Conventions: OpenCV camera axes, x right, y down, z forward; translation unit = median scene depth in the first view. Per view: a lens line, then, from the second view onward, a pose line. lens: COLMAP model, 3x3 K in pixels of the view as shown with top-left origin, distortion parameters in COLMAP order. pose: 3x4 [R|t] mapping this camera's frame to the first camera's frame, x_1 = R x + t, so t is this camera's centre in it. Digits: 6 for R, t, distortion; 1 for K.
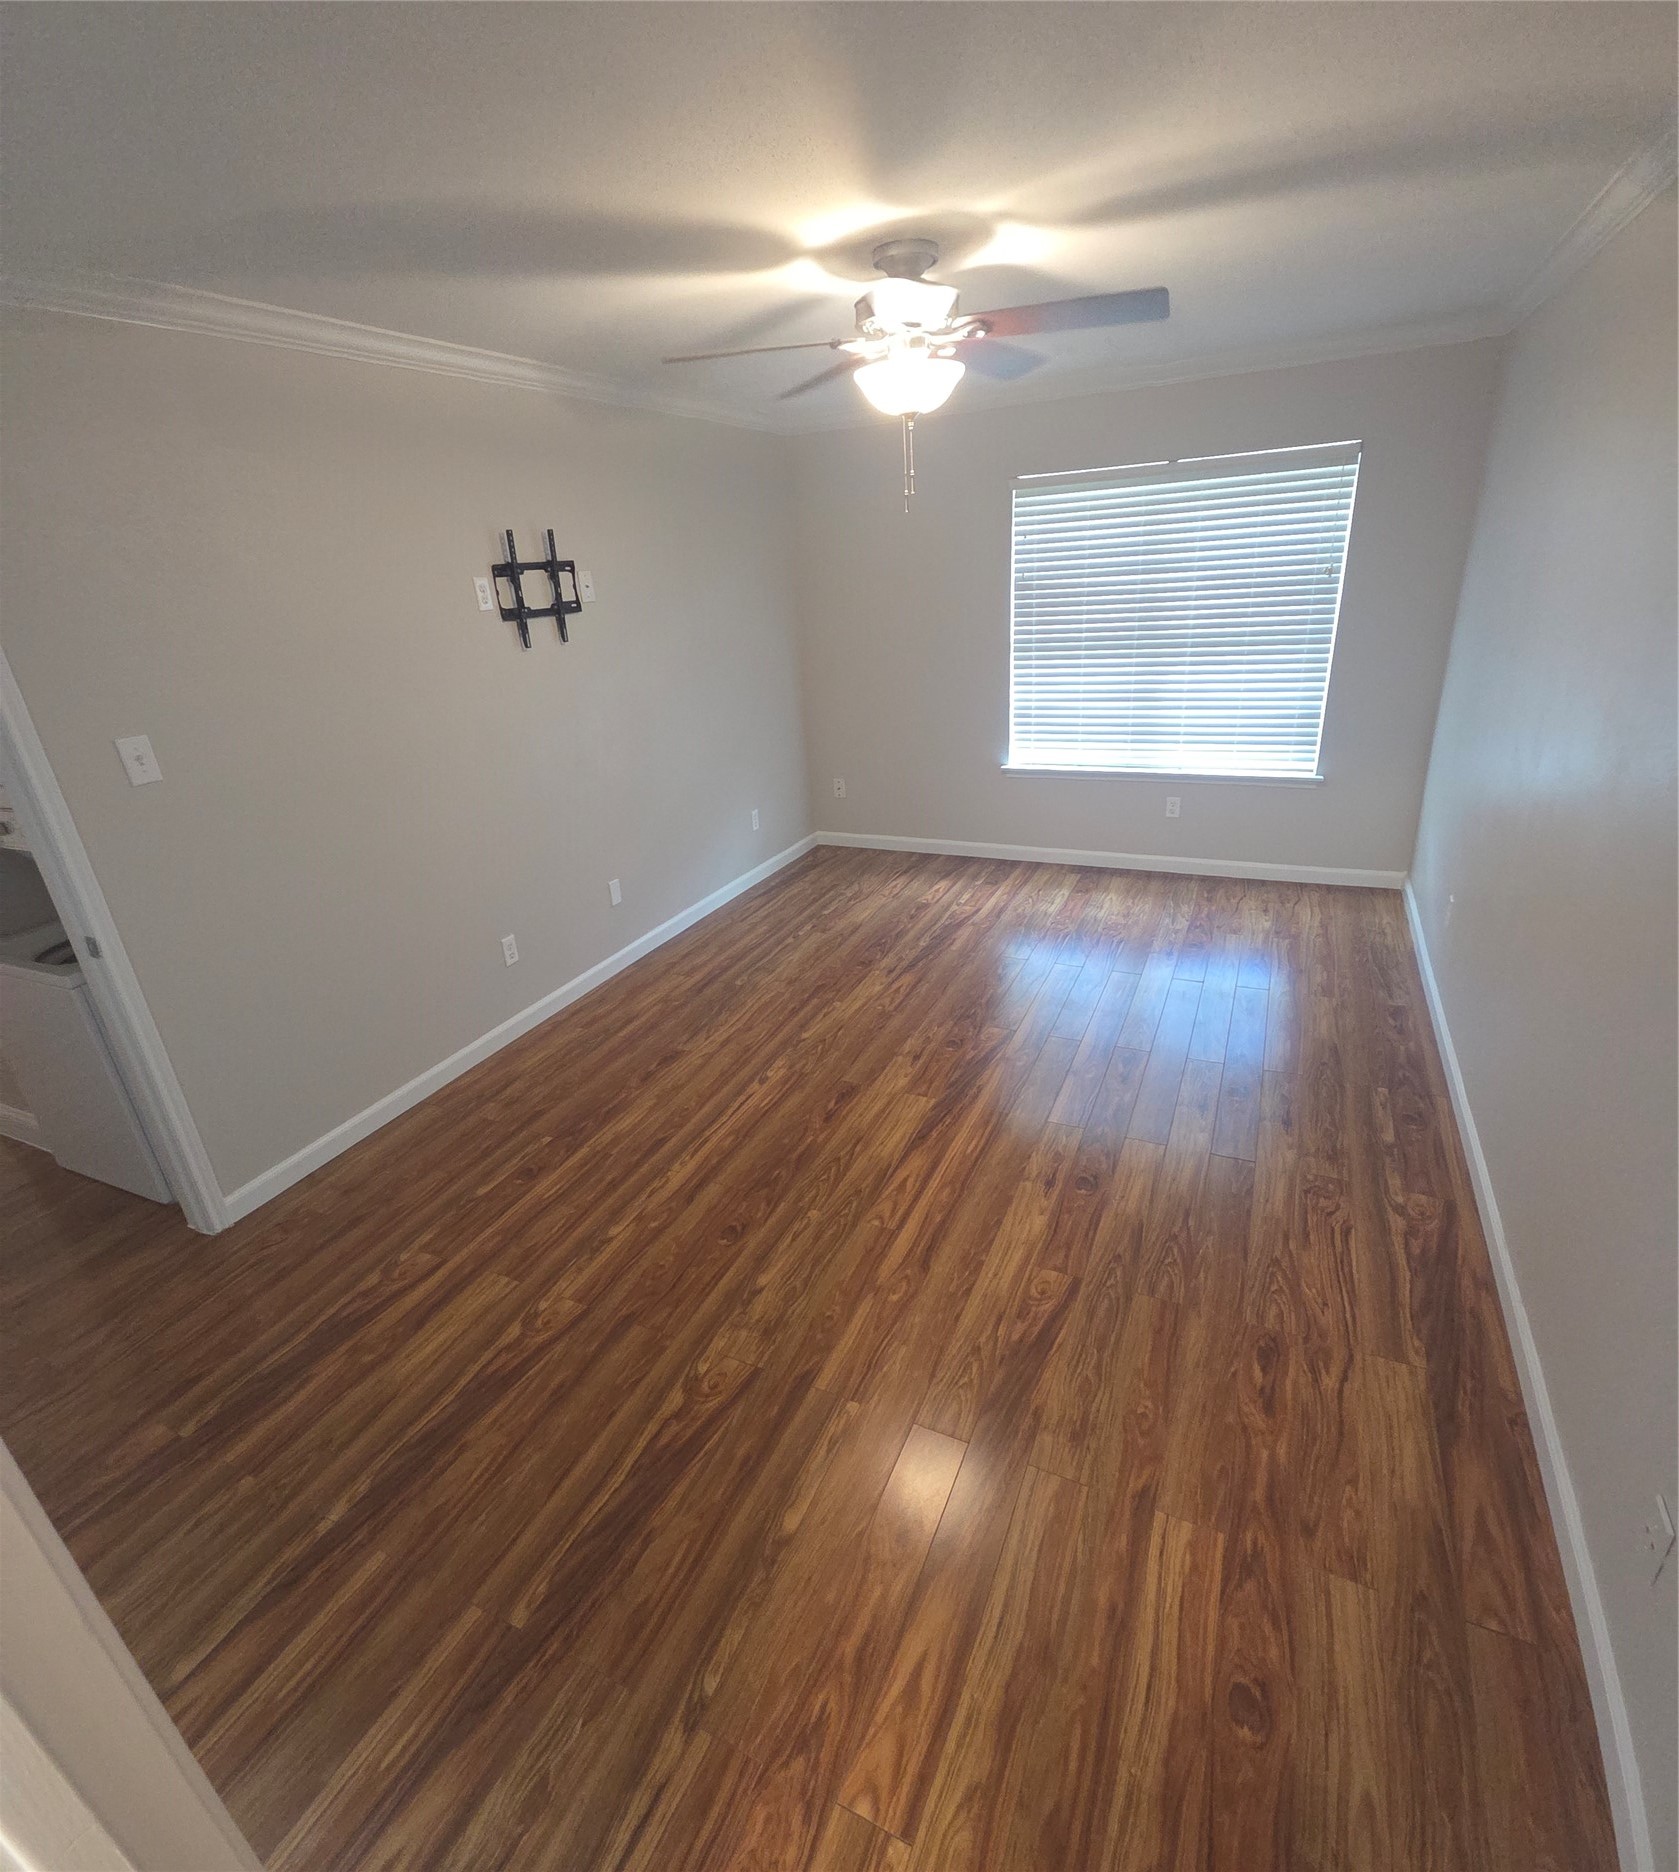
lens RADIAL K [[912.9, 0, 843.1], [0, 912.9, 940.8], [0, 0, 1]] dist [0.009709, -0.005124]
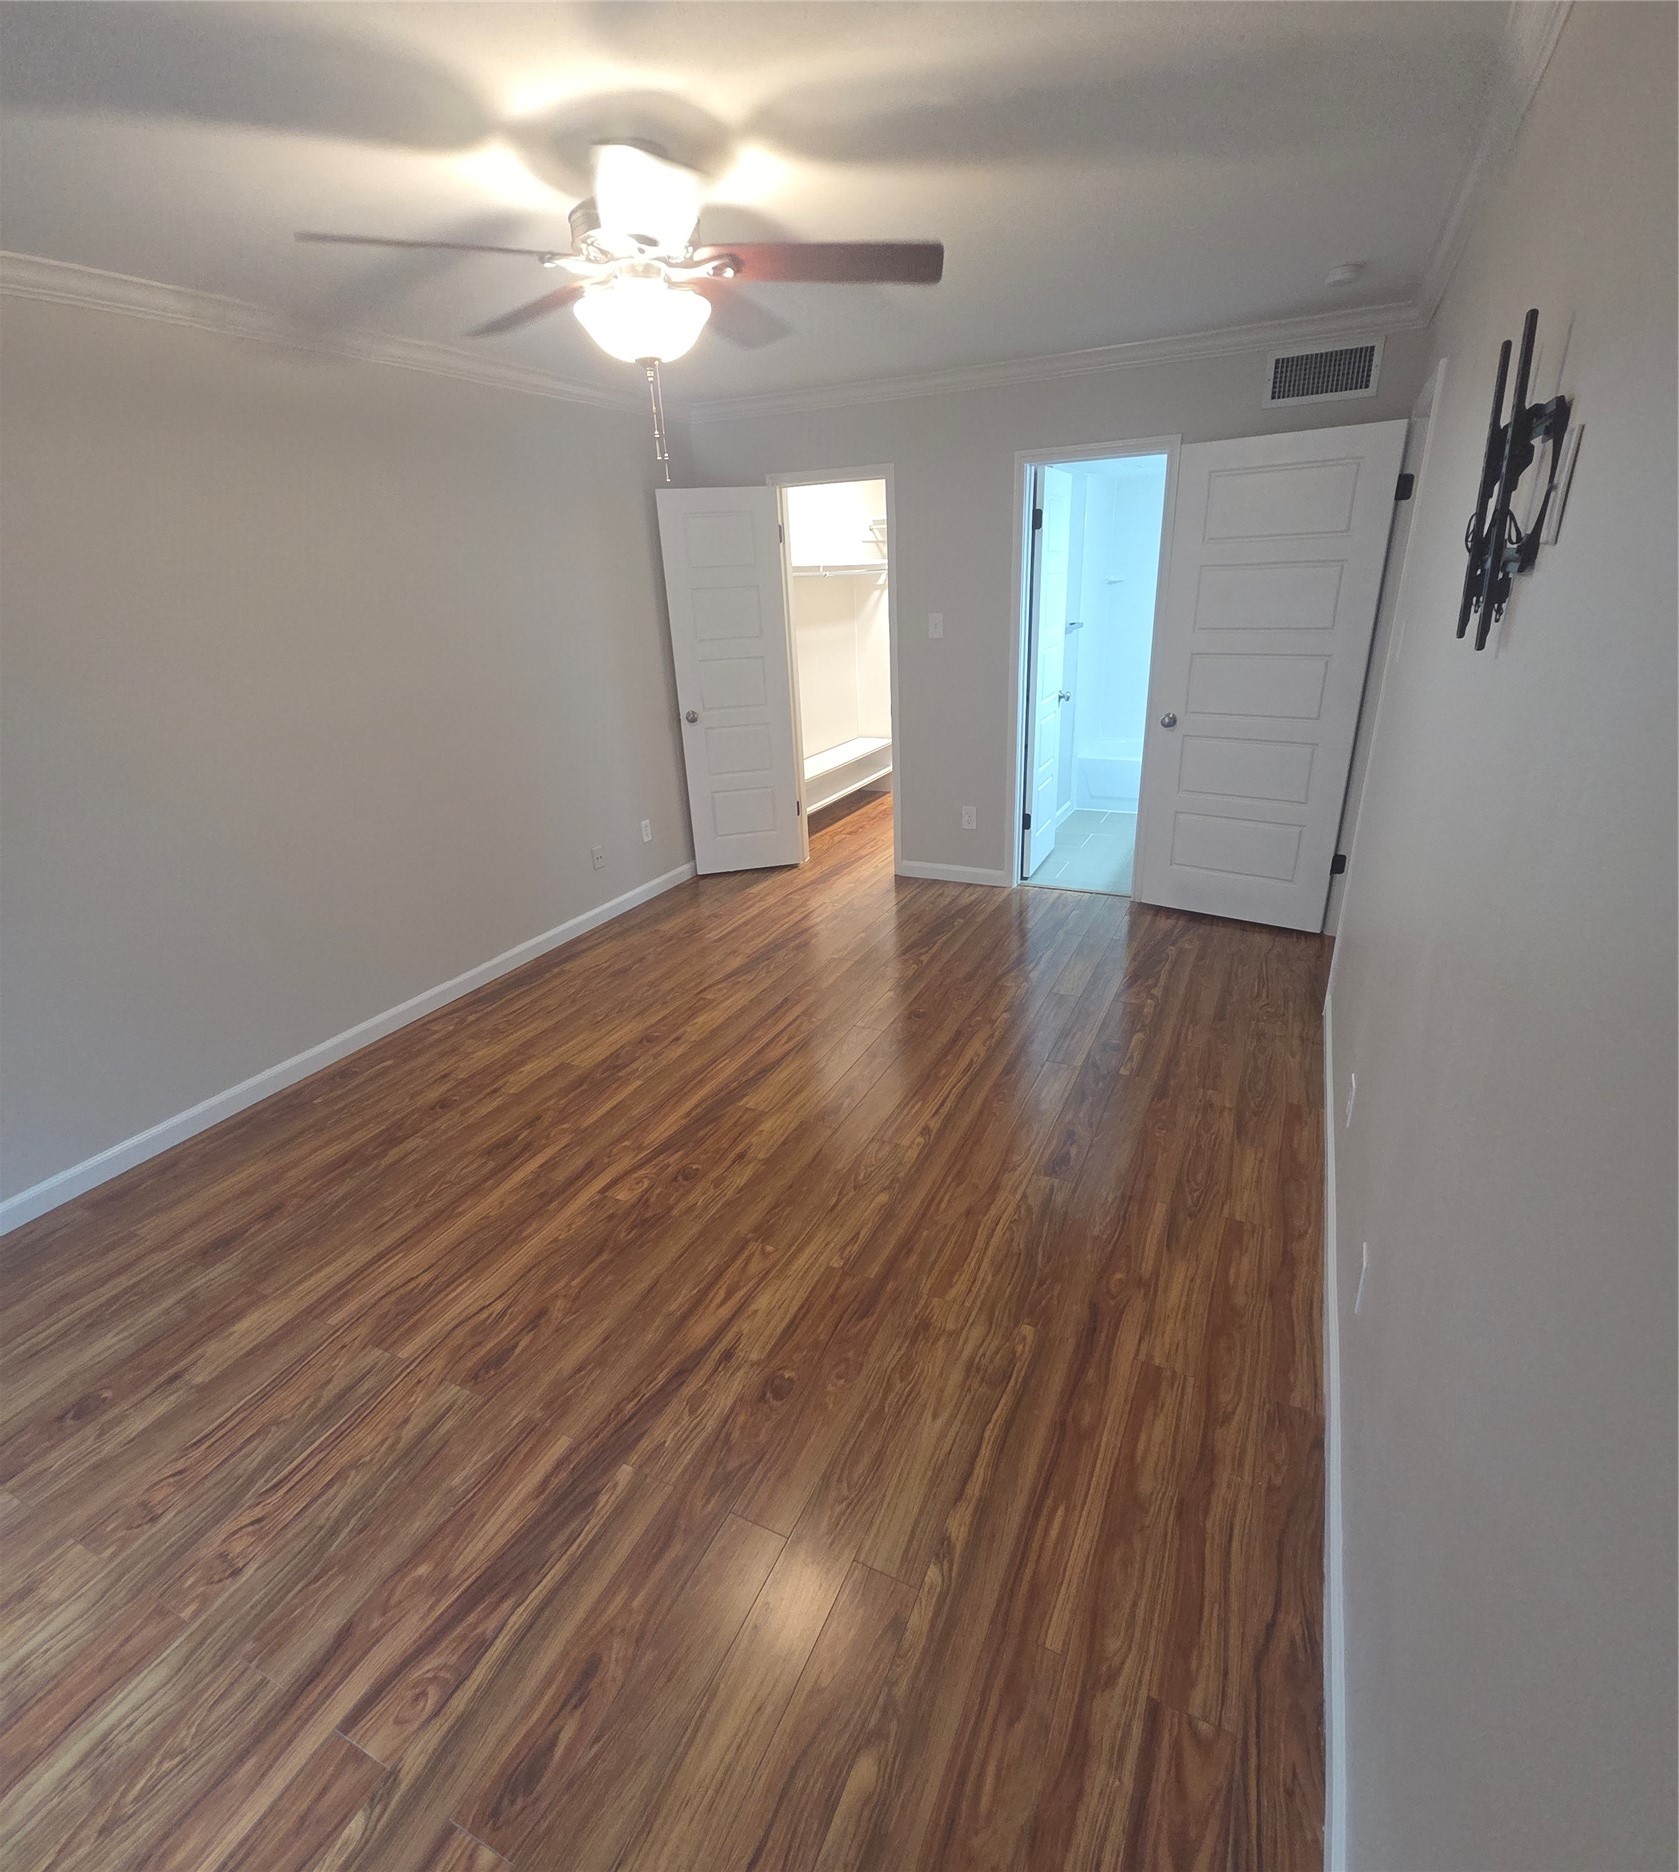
lens RADIAL K [[912.9, 0, 843.1], [0, 912.9, 940.8], [0, 0, 1]] dist [0.009709, -0.005124]
pose [[-0.994963, 0.086006, 0.051490, -0.067471], [0.097080, 0.698750, 0.708749, -0.568066], [0.024978, 0.710177, -0.703580, 1.423322]]
